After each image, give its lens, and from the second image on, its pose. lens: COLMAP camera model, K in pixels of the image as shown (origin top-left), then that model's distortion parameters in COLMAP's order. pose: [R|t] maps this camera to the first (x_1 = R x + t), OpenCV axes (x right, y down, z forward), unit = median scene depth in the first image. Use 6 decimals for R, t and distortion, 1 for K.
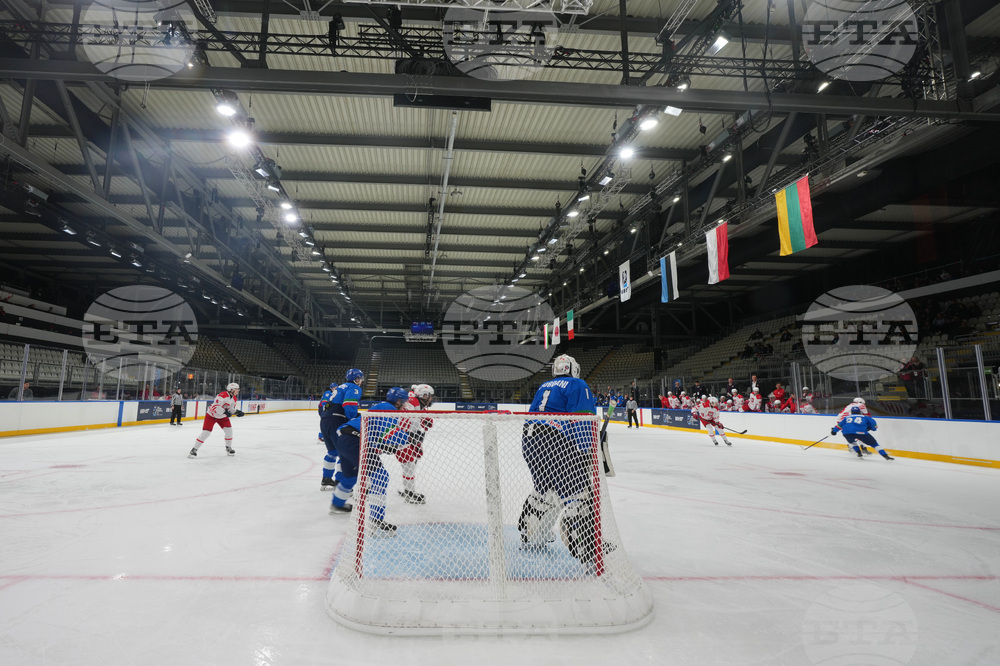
lens RADIAL K [[375.5, 0, 500.6], [0, 375.5, 378.6], [0, 0, 1]] dist [-0.013375, 0.002458]
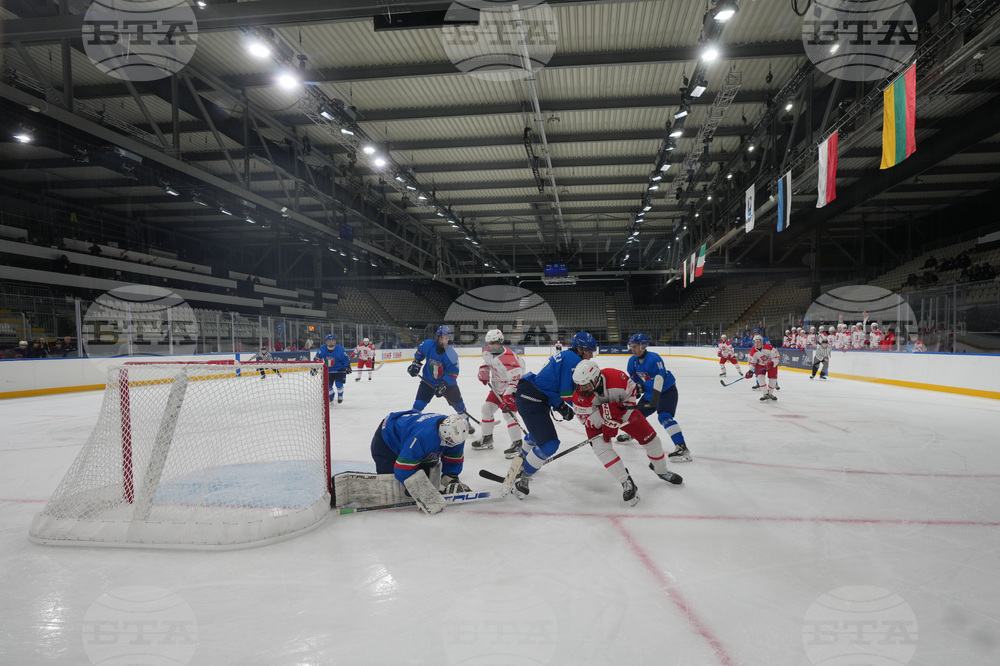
lens RADIAL K [[375.5, 0, 500.6], [0, 375.5, 378.6], [0, 0, 1]] dist [-0.013375, 0.002458]
pose [[0.993903, -0.014602, -0.109287, -0.185201], [0.030155, 0.989401, 0.142043, -0.000258], [0.106054, -0.144472, 0.983809, -0.009288]]
